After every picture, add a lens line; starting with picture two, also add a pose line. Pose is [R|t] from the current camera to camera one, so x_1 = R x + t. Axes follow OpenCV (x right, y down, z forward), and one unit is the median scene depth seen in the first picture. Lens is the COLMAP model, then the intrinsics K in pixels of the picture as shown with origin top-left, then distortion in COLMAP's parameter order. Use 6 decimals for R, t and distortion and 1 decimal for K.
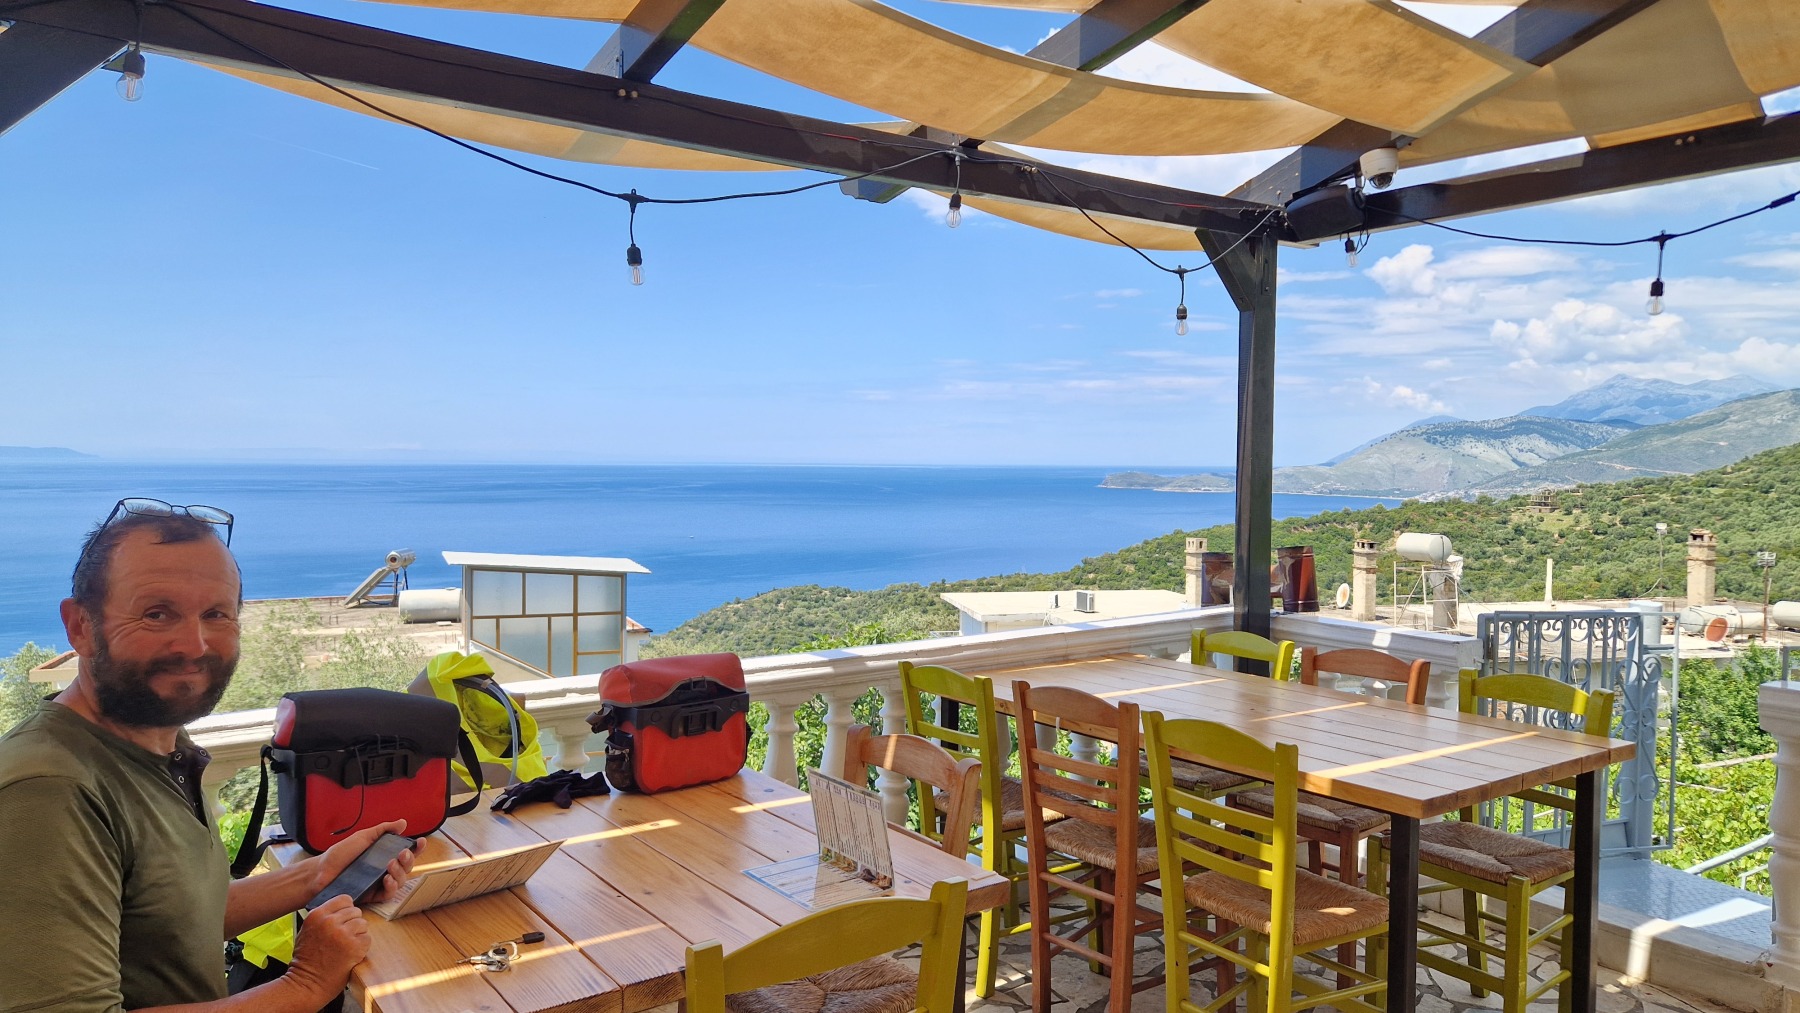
lens RADIAL K [[1280.6, 0, 876.8], [0, 1280.6, 507.7], [0, 0, 1]] dist [0.102191, -0.092577]
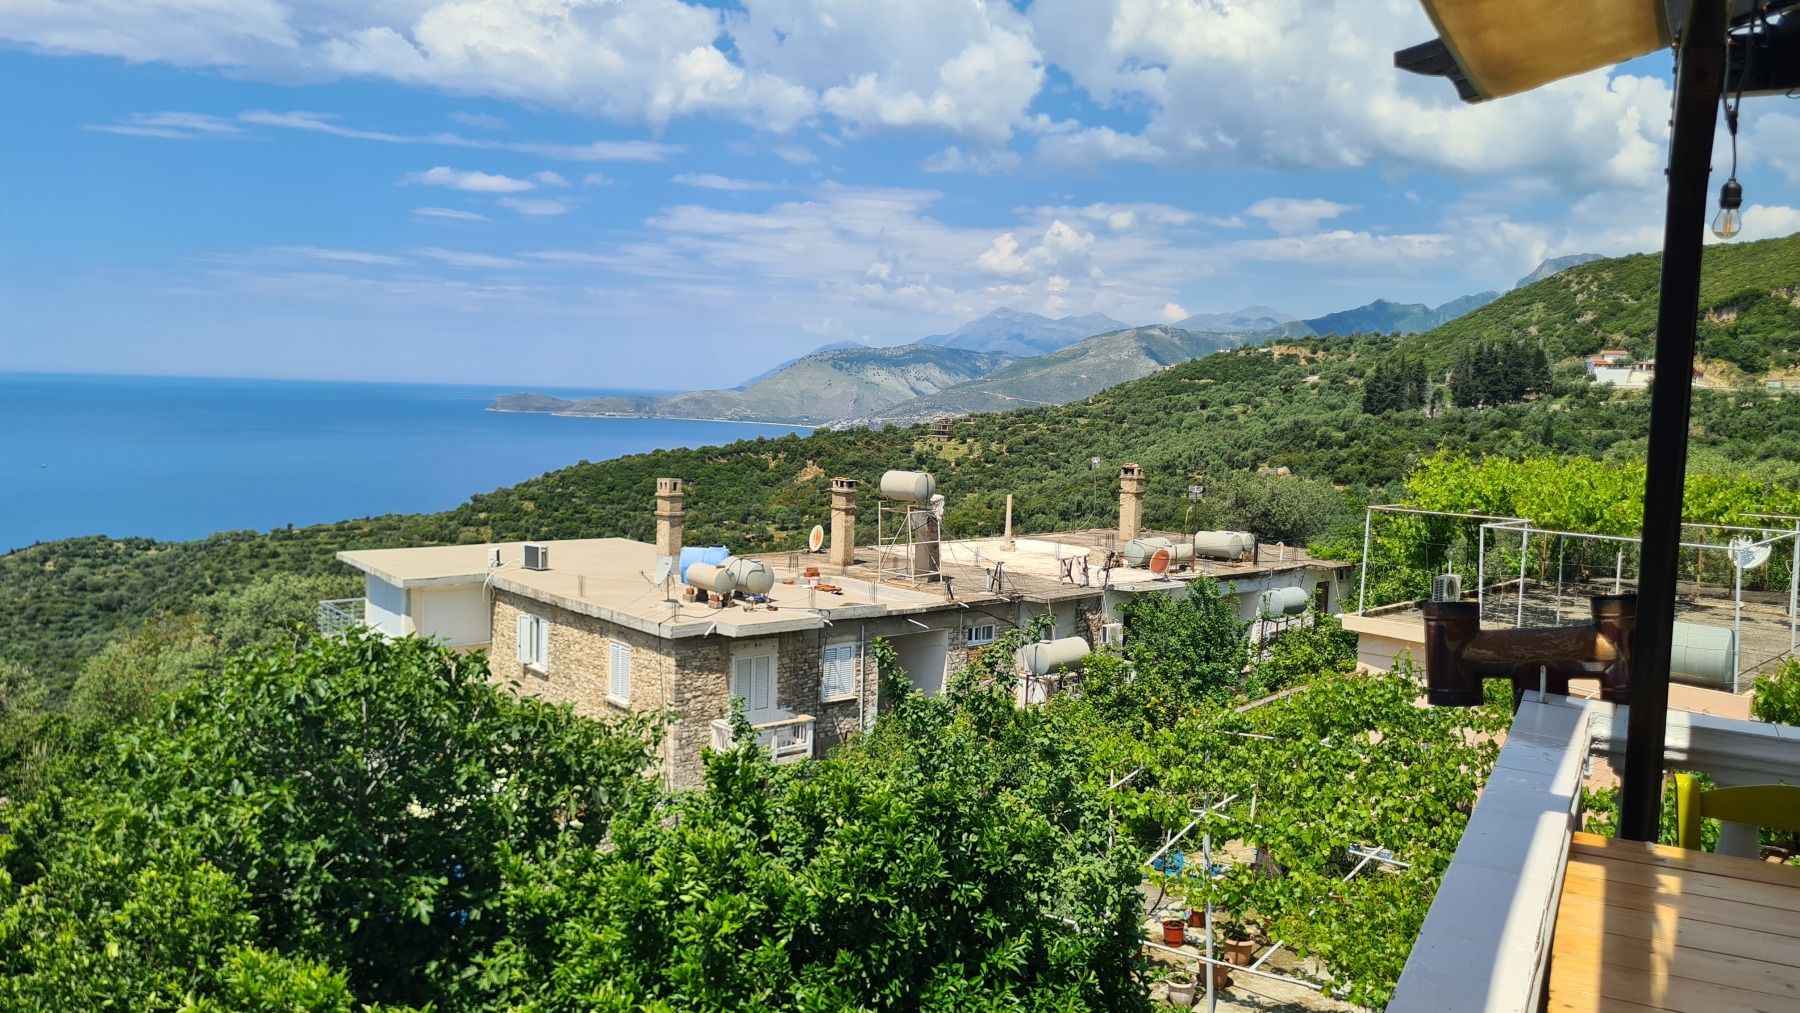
lens RADIAL K [[1375.6, 0, 845.5], [0, 1375.6, 497.9], [0, 0, 1]] dist [0.054635, -0.036482]
pose [[0.887276, -0.021553, 0.460734, -0.072412], [-0.002711, 0.998647, 0.051937, -0.011849], [-0.461230, -0.047331, 0.886017, 0.137027]]
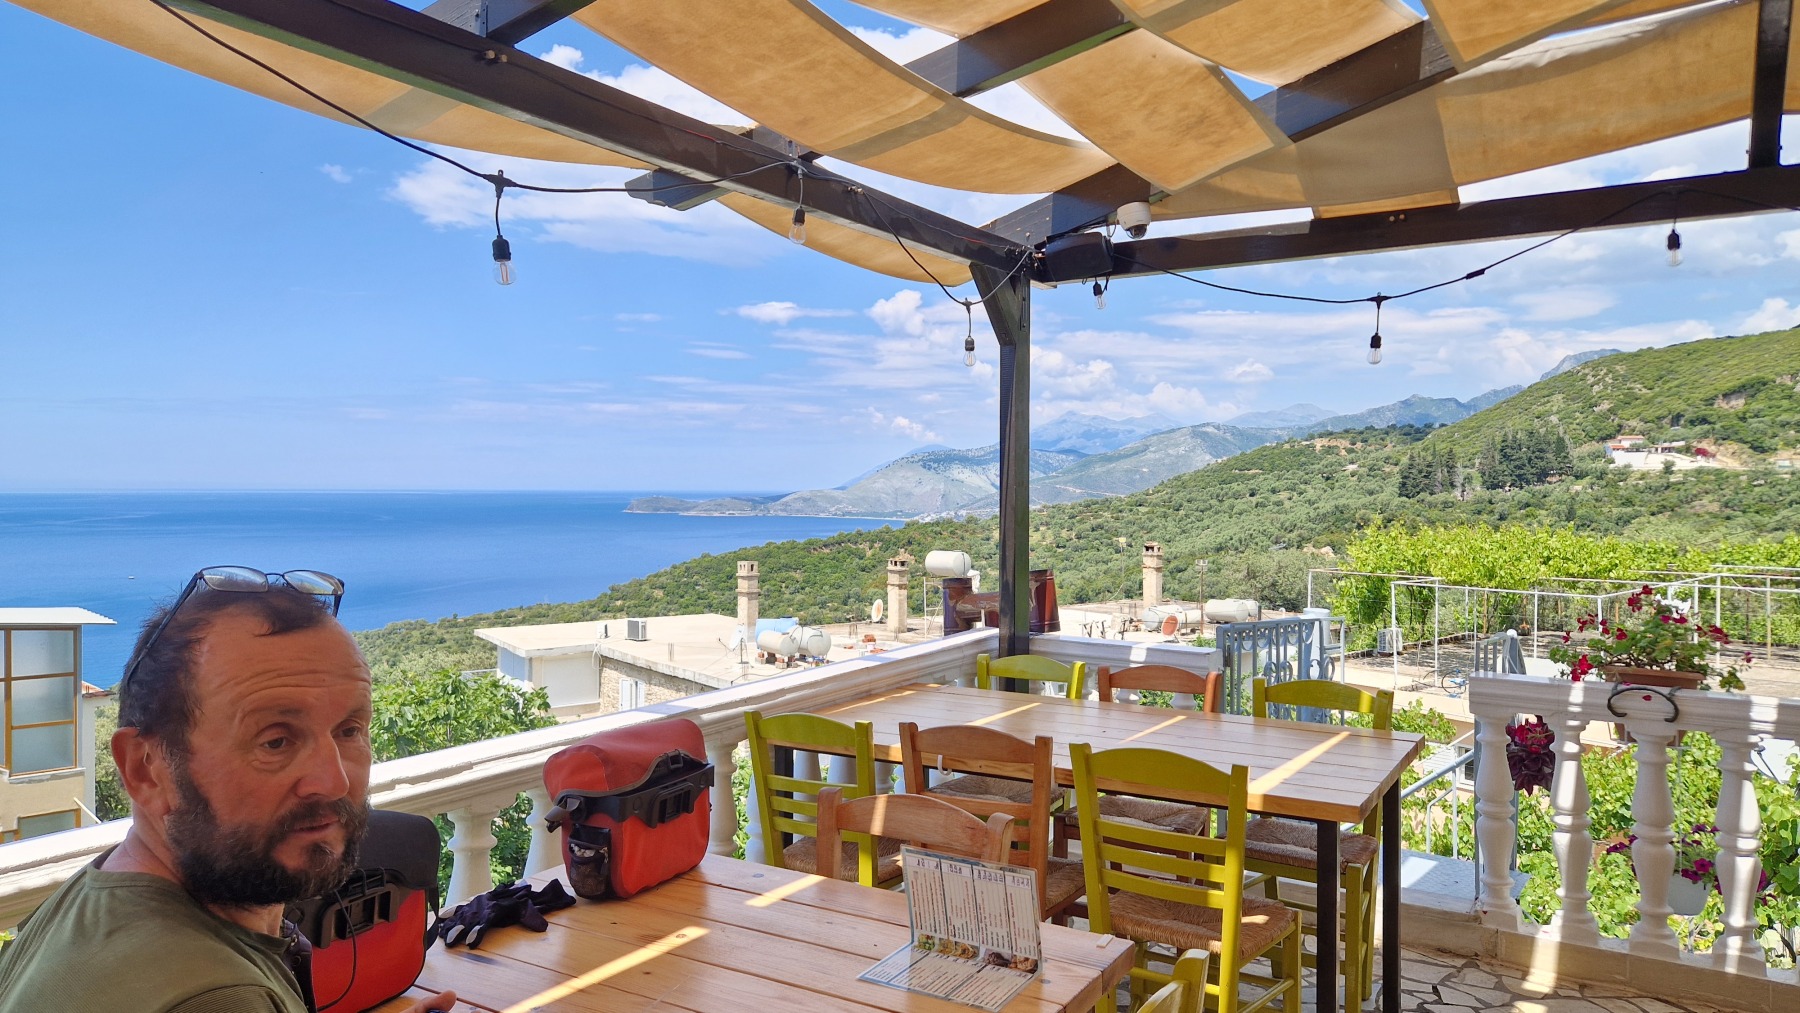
lens RADIAL K [[1275.9, 0, 909.7], [0, 1275.9, 502.8], [0, 0, 1]] dist [0.096841, -0.103930]
pose [[0.914548, -0.009633, 0.404363, -0.044648], [0.018702, 0.999654, -0.018483, -0.001775], [-0.404045, 0.024466, 0.914412, 0.021026]]
